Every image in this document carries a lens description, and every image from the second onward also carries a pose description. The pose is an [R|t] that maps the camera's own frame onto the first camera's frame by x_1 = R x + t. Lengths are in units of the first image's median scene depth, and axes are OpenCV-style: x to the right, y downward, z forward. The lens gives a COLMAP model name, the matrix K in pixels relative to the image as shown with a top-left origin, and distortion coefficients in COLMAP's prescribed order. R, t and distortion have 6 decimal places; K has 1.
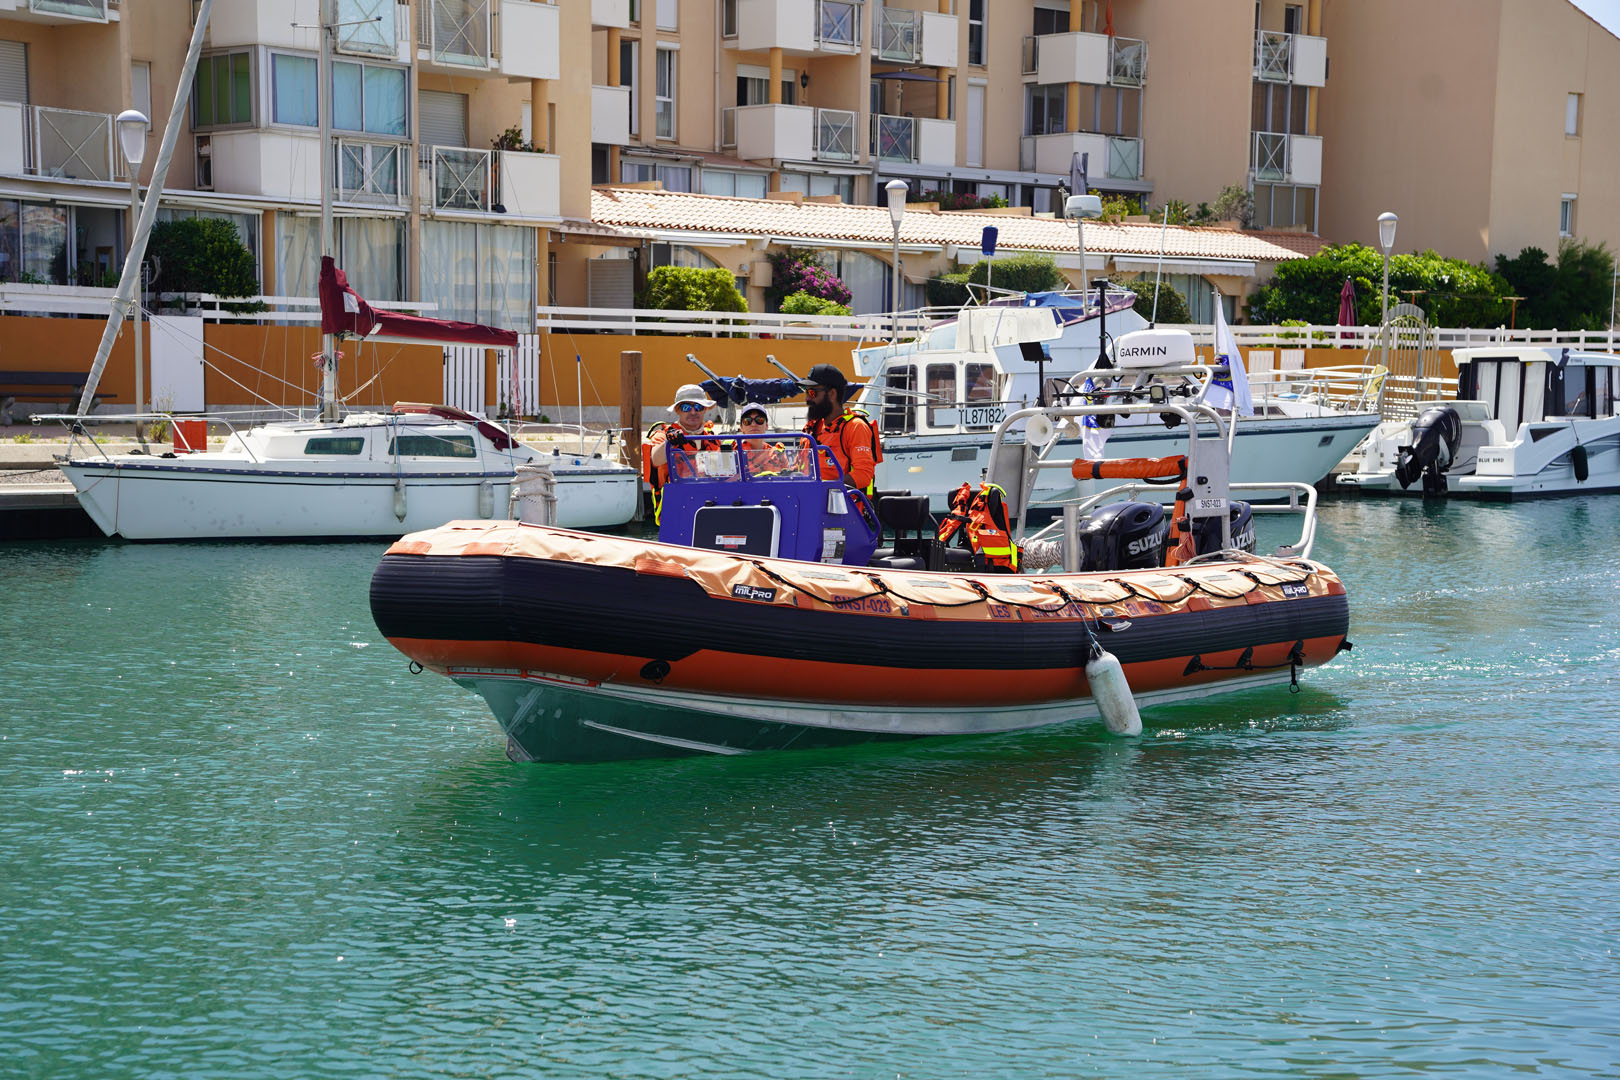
lens RADIAL K [[2936.7, 0, 806.3], [0, 2936.7, 529.0], [0, 0, 1]] dist [0.462544, 0.000000]
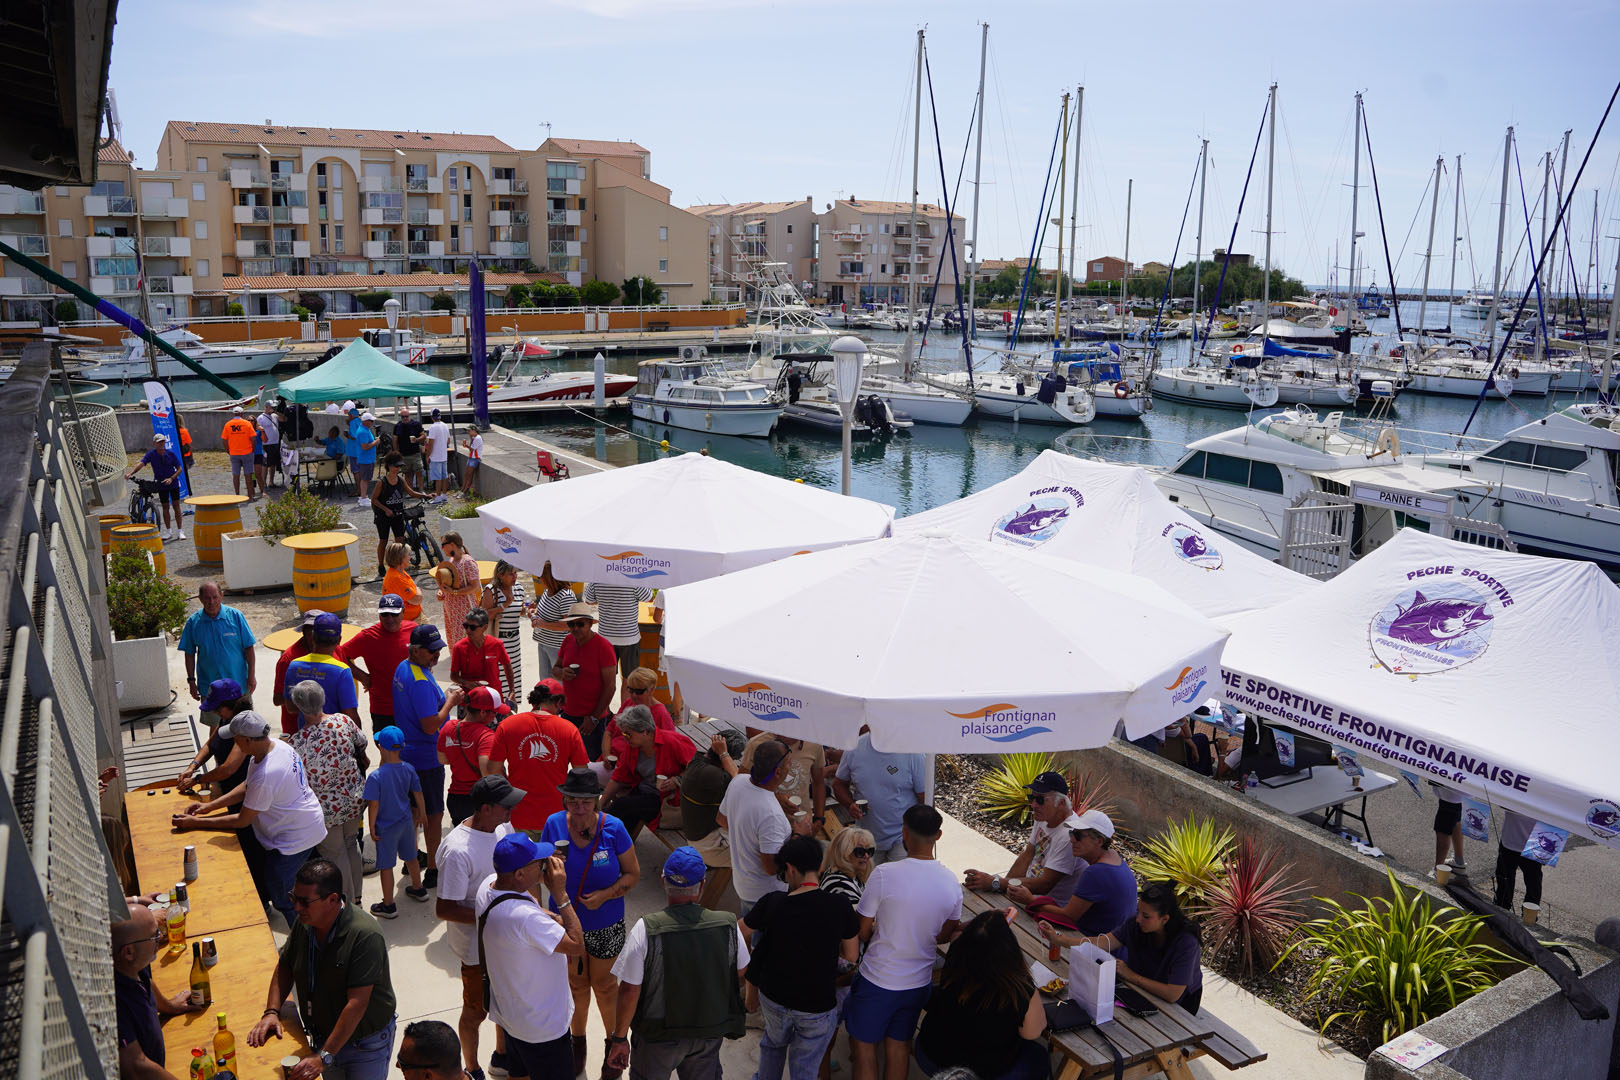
lens RADIAL K [[1320.7, 0, 818.2], [0, 1320.7, 506.8], [0, 0, 1]] dist [-0.156360, 0.105852]
pose [[0.985947, 0.024072, -0.165313, 0.870446], [-0.003792, 0.992533, 0.121914, -0.030911], [0.167013, -0.119574, 0.978677, -0.435130]]
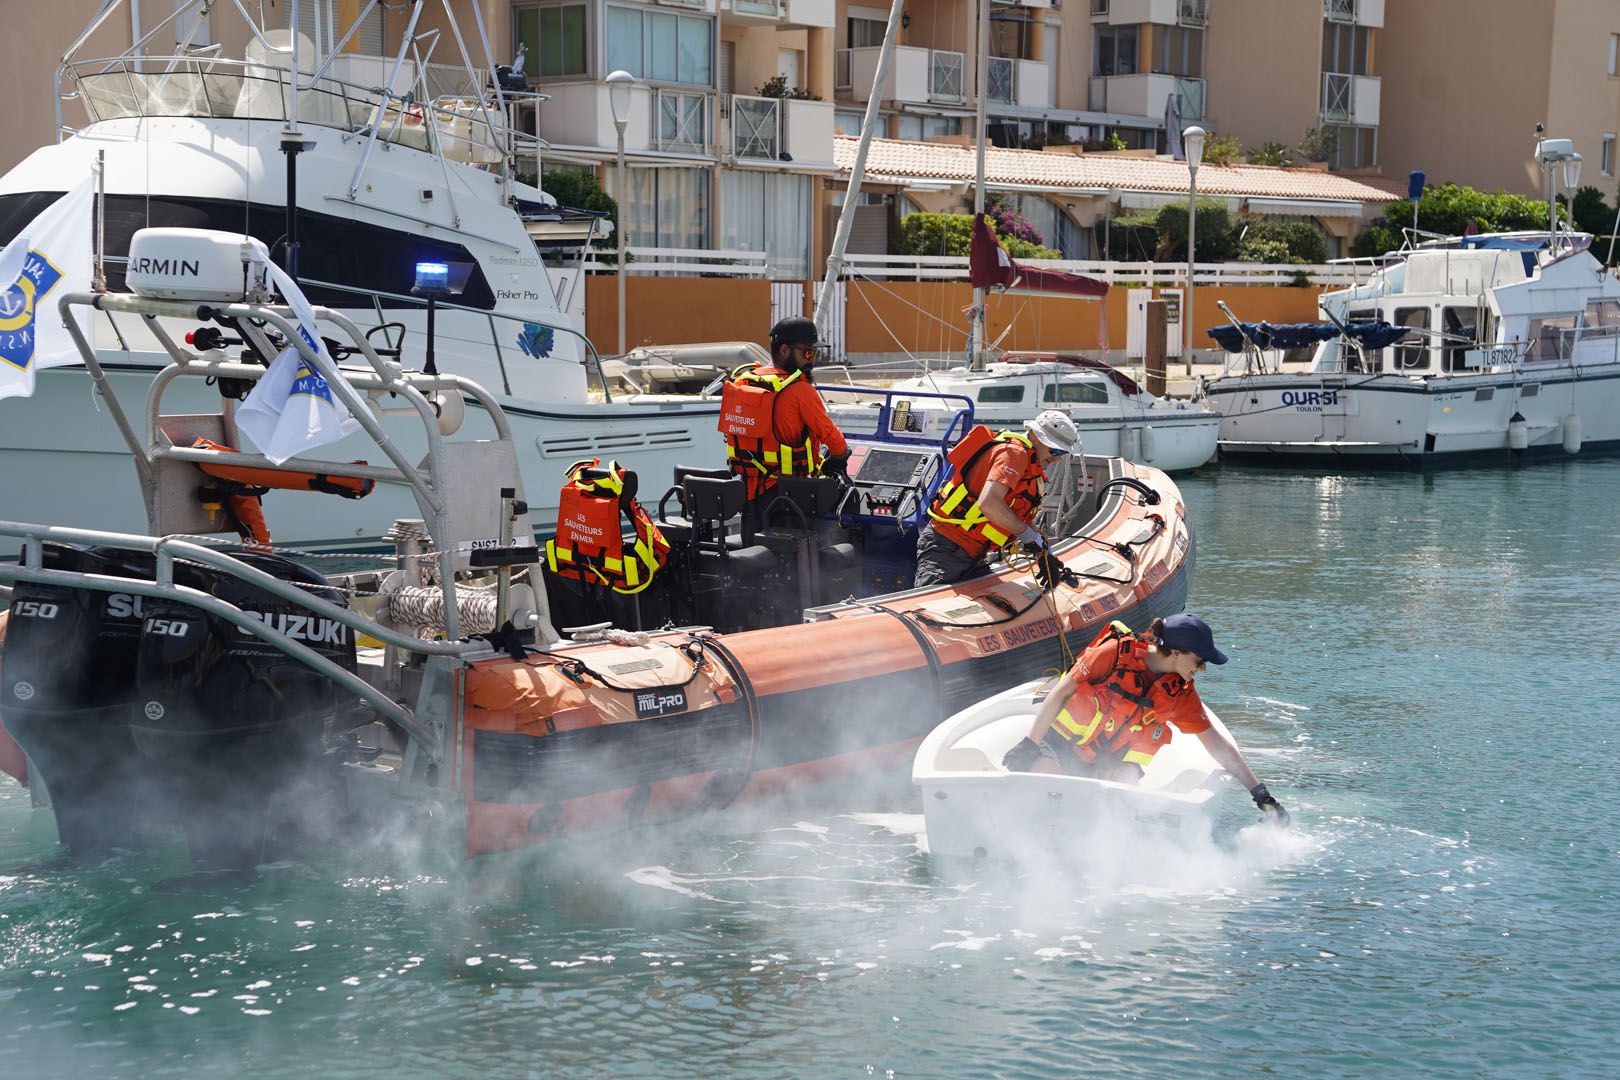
lens RADIAL K [[3043.3, 0, 808.1], [0, 3043.3, 548.0], [0, 0, 1]] dist [0.448436, 0.000000]
pose [[0.993638, -0.012742, 0.111895, -0.187698], [0.009975, 0.999631, 0.025251, -0.000807], [-0.112176, -0.023974, 0.993399, -0.037486]]
